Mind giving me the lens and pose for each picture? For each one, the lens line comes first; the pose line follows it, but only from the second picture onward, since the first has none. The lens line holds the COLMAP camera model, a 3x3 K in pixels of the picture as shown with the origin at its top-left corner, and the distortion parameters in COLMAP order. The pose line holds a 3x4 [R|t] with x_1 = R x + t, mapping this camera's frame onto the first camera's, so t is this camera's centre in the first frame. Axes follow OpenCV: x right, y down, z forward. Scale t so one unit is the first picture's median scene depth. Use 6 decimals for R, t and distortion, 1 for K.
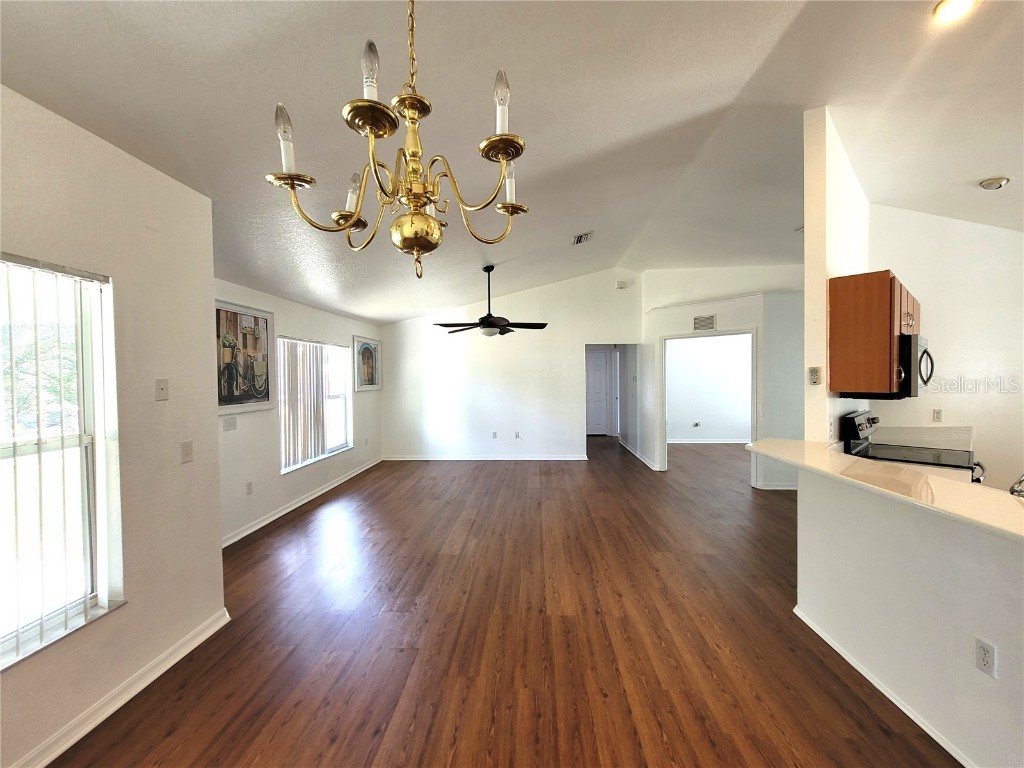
lens RADIAL K [[417.0, 0, 508.3], [0, 417.0, 383.7], [0, 0, 1]] dist [-0.008668, 0.003266]
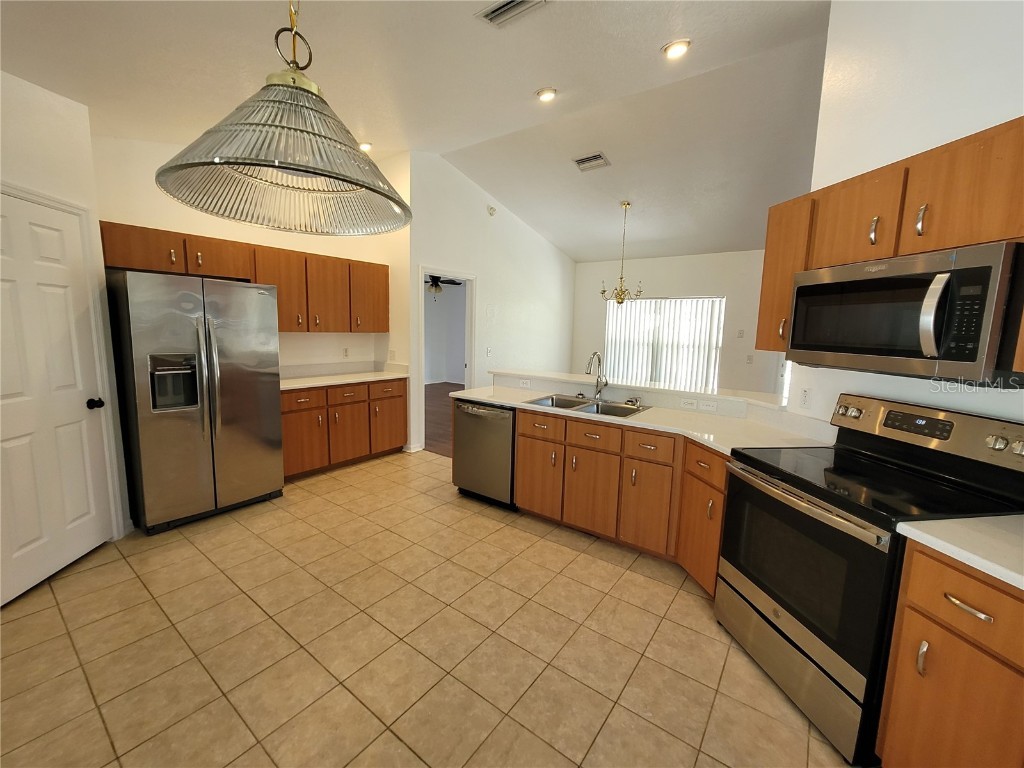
lens RADIAL K [[417.0, 0, 510.6], [0, 417.0, 382.5], [0, 0, 1]] dist [-0.008668, 0.003266]
pose [[-0.542686, 0.109112, -0.832818, 1.268585], [-0.035760, 0.987626, 0.152697, -0.017166], [0.839174, 0.112649, -0.532069, 0.674429]]
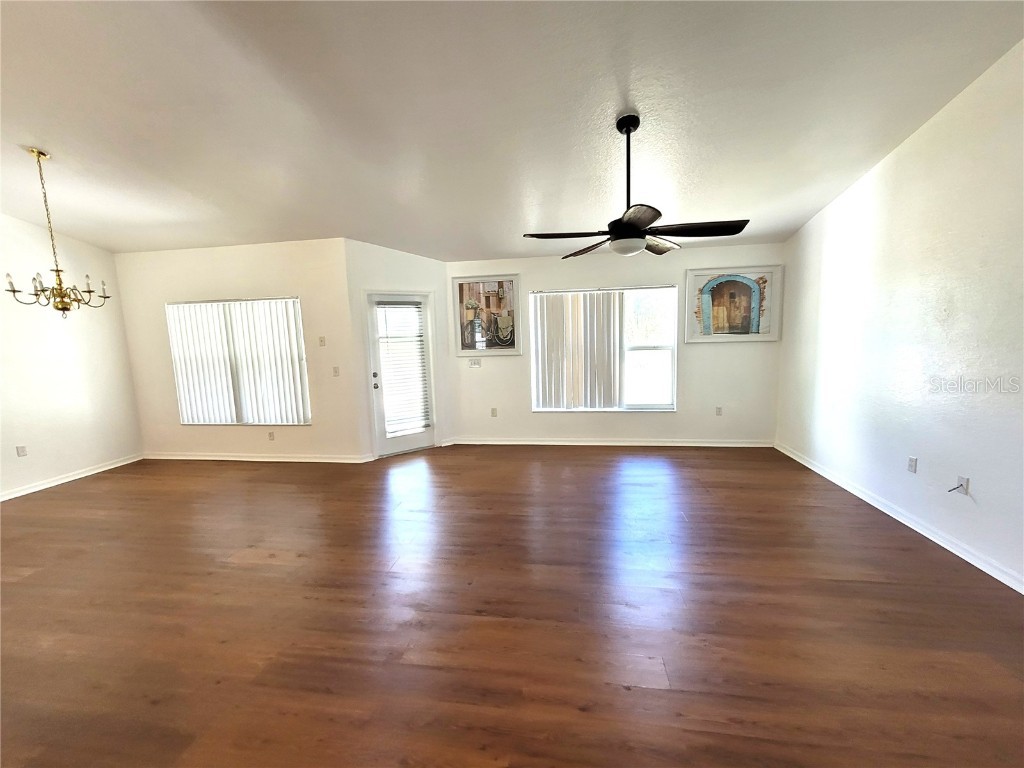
lens RADIAL K [[417.0, 0, 510.7], [0, 417.0, 380.2], [0, 0, 1]] dist [-0.008668, 0.003266]
pose [[-0.081034, 0.135982, -0.987392, 0.728141], [0.014239, 0.990706, 0.135270, -0.036203], [0.996610, -0.003098, -0.082218, 1.210149]]
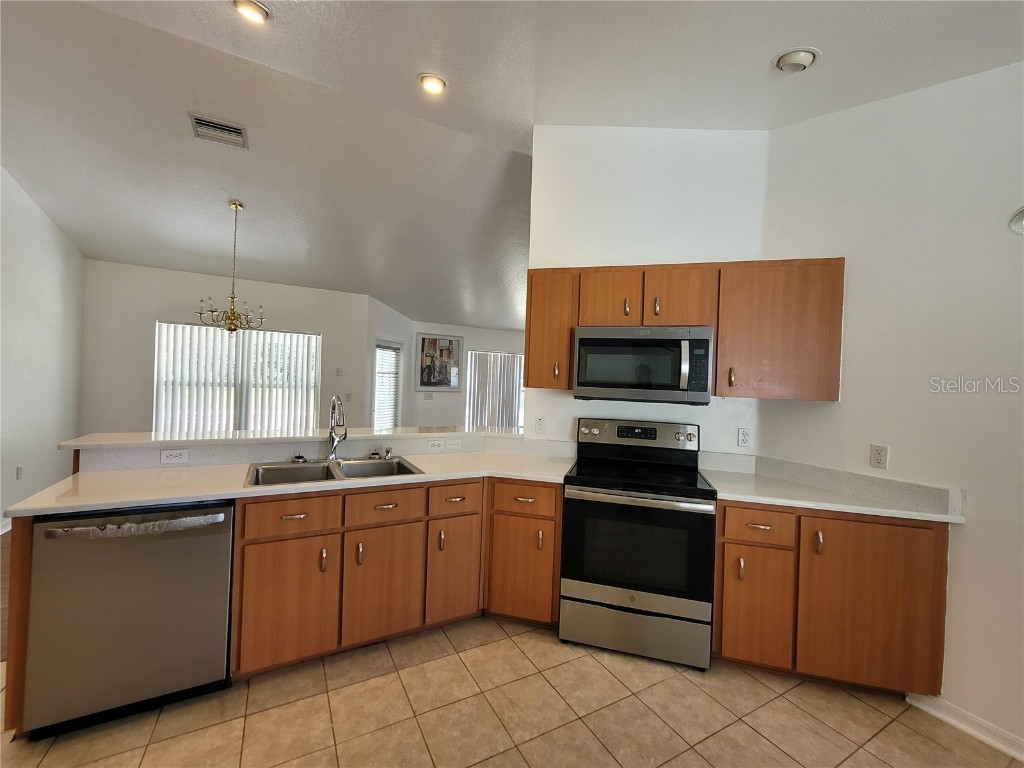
lens RADIAL K [[417.0, 0, 509.8], [0, 417.0, 382.1], [0, 0, 1]] dist [-0.008668, 0.003266]
pose [[0.534385, 0.033046, -0.844595, 1.145374], [-0.060225, 0.998184, 0.000950, 0.005985], [0.843093, 0.050358, 0.535405, 0.268351]]
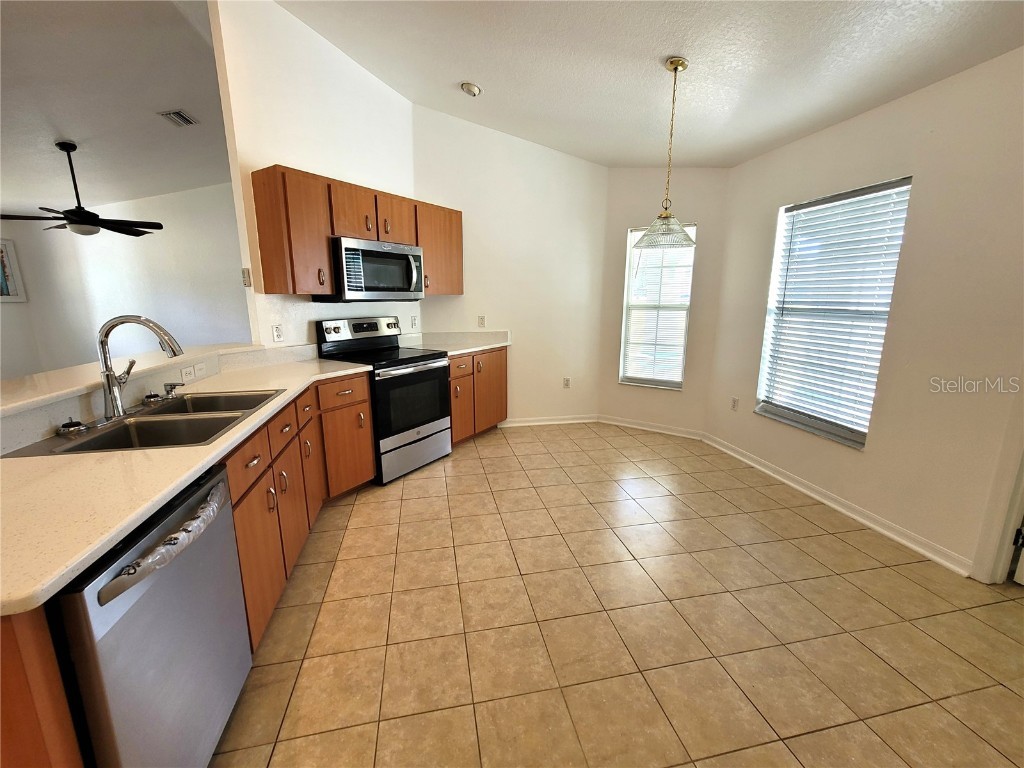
lens RADIAL K [[417.0, 0, 510.0], [0, 417.0, 381.8], [0, 0, 1]] dist [-0.008668, 0.003266]
pose [[0.965278, -0.043380, 0.257599, 0.752918], [-0.004334, 0.983320, 0.181833, 0.029542], [-0.261190, -0.176636, 0.948989, -0.097000]]
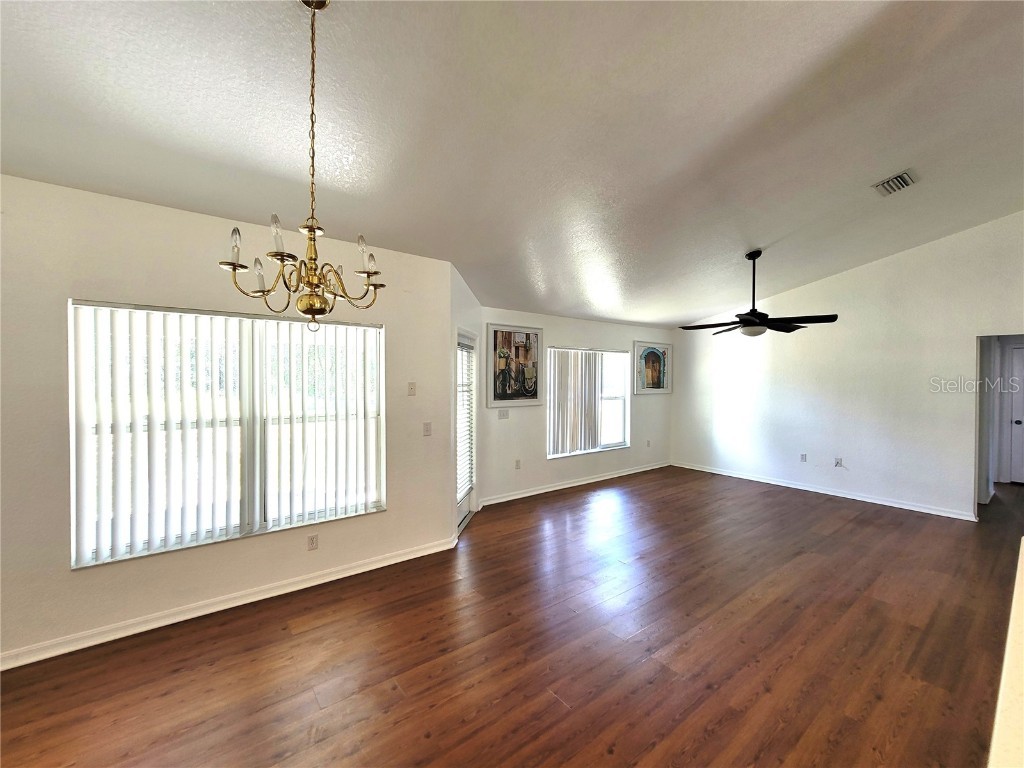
lens RADIAL K [[417.0, 0, 510.1], [0, 417.0, 381.8], [0, 0, 1]] dist [-0.008668, 0.003266]
pose [[0.655562, 0.025458, -0.754713, 0.362403], [-0.028693, 0.999550, 0.008793, -0.021100], [0.754596, 0.015891, 0.655997, 0.117902]]
